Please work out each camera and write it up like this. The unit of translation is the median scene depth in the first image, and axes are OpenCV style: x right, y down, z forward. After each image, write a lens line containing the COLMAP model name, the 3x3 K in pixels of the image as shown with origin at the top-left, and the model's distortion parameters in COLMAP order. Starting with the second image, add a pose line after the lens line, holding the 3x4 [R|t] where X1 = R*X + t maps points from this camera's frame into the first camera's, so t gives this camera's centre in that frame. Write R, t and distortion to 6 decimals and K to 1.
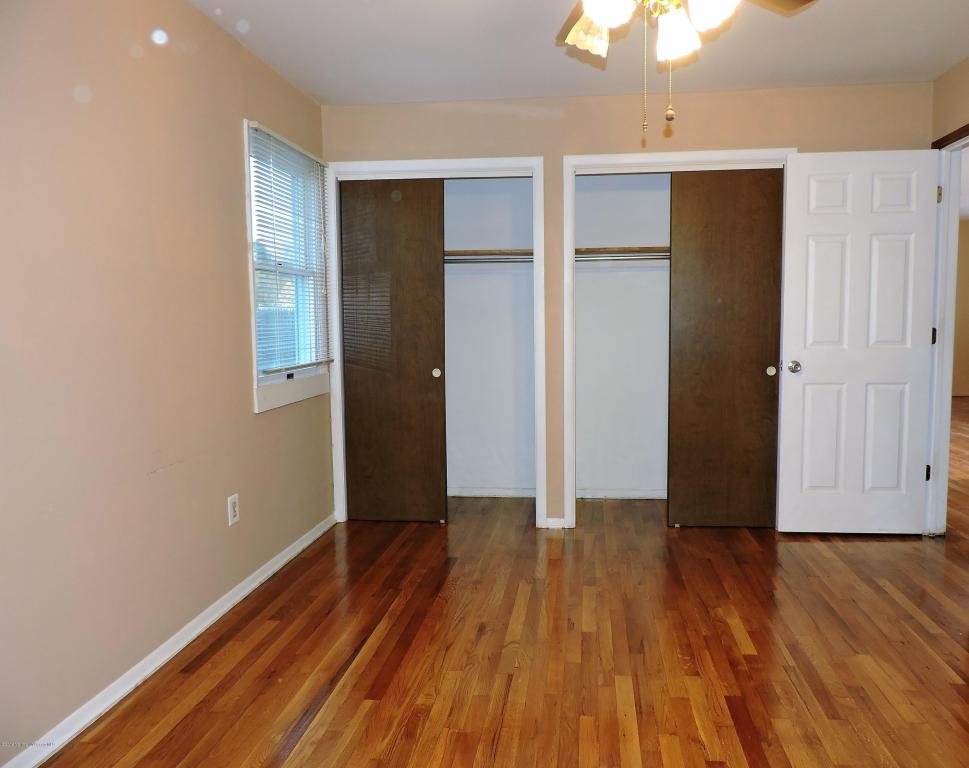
lens RADIAL K [[730.7, 0, 516.8], [0, 730.7, 383.1], [0, 0, 1]] dist [-0.012202, 0.000215]
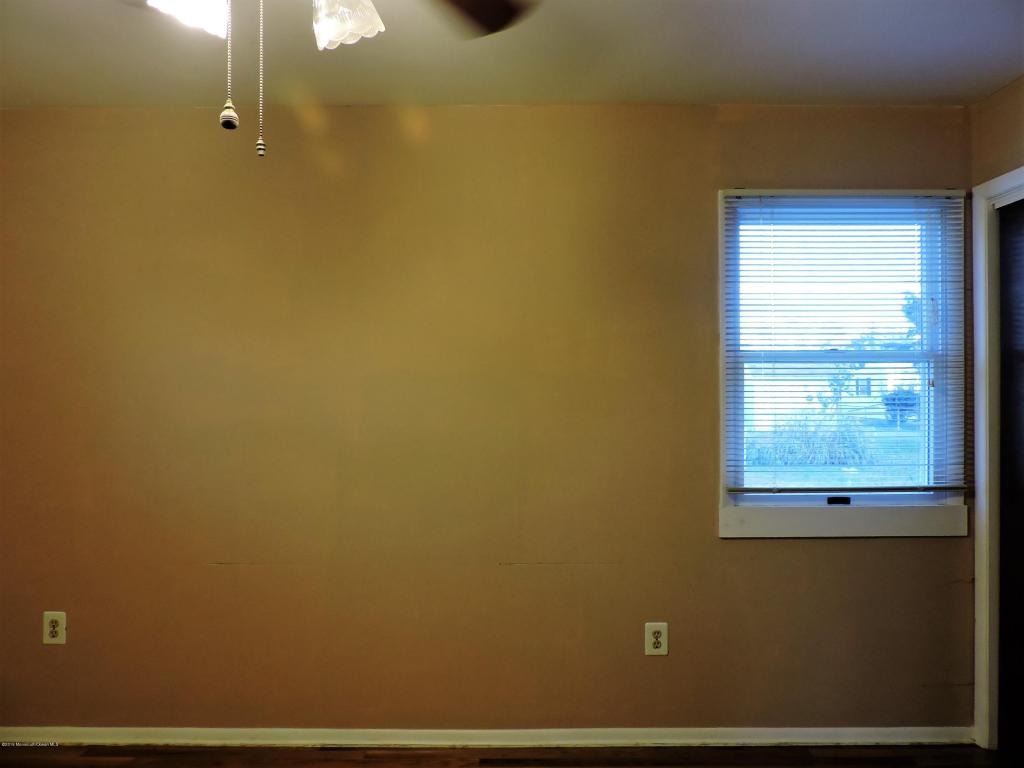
lens RADIAL K [[732.6, 0, 513.1], [0, 732.6, 386.6], [0, 0, 1]] dist [-0.010318, -0.004452]
pose [[0.099463, 0.005591, -0.995026, 0.369228], [-0.087447, 0.996164, -0.003144, -0.087969], [0.991191, 0.087324, 0.099571, 0.558626]]
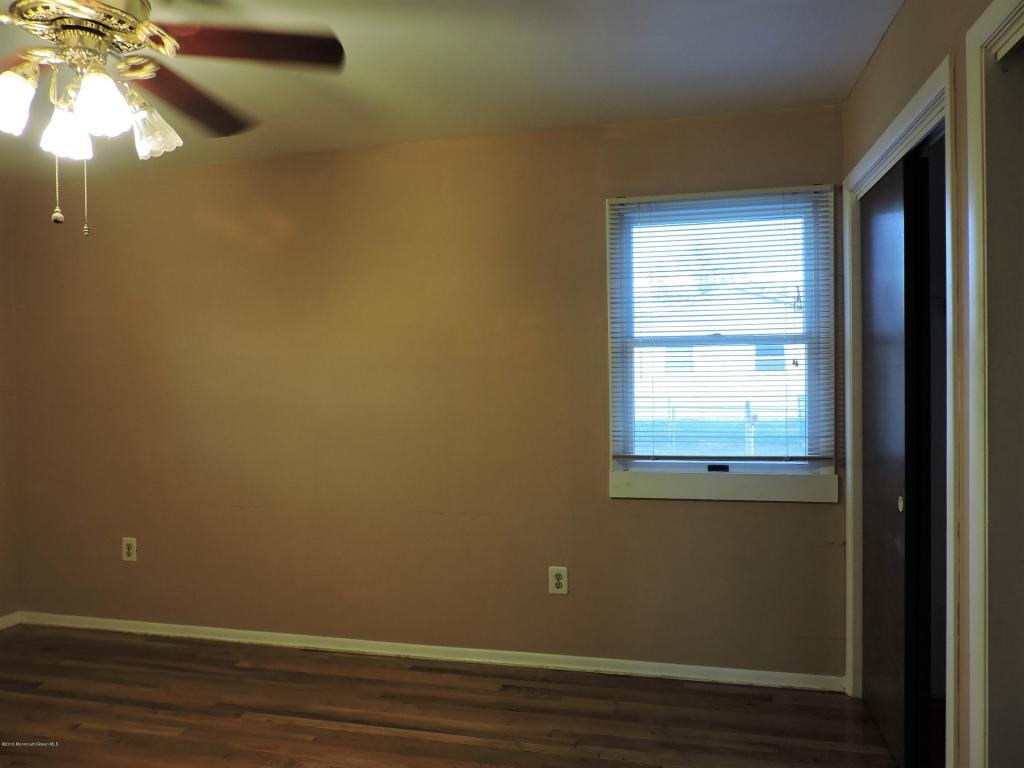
lens RADIAL K [[731.9, 0, 515.8], [0, 731.9, 388.9], [0, 0, 1]] dist [-0.009208, -0.000112]
pose [[-0.133271, 0.026035, -0.990738, 0.515198], [-0.074813, 0.996538, 0.036251, -0.106351], [0.988252, 0.078951, -0.130862, 0.826429]]
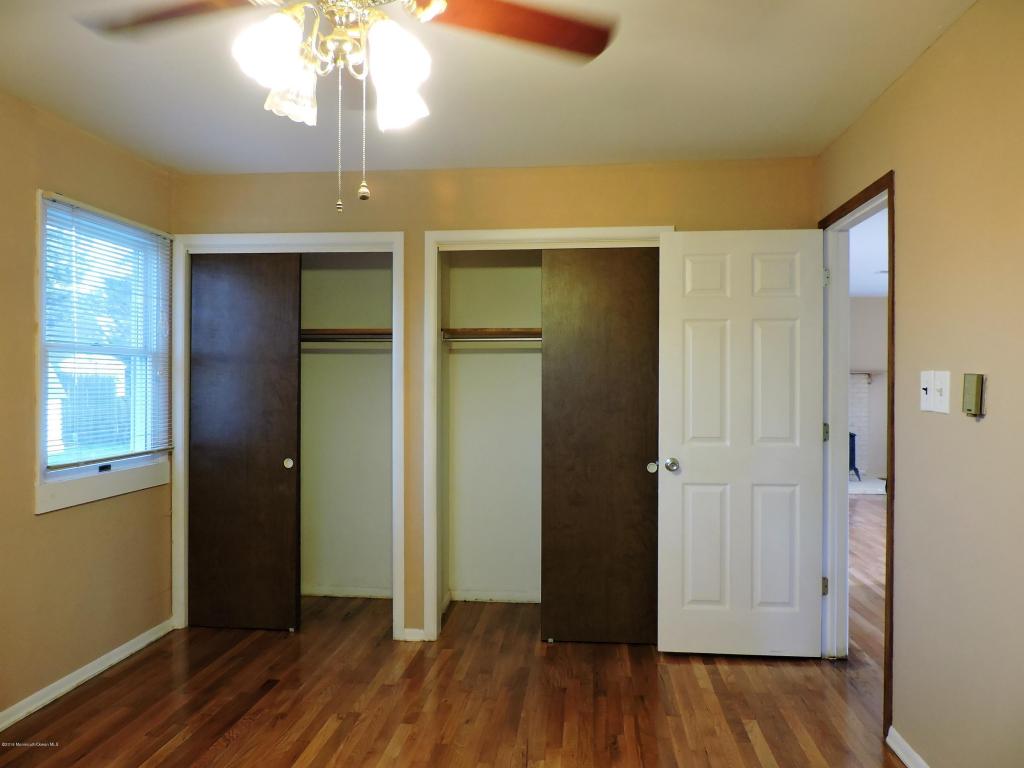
lens RADIAL K [[732.6, 0, 513.1], [0, 732.6, 386.6], [0, 0, 1]] dist [-0.010318, -0.004452]
pose [[0.999898, 0.013880, -0.003410, 0.183209], [-0.014115, 0.996475, -0.082692, -0.040146], [0.002250, 0.082732, 0.996569, 0.092369]]
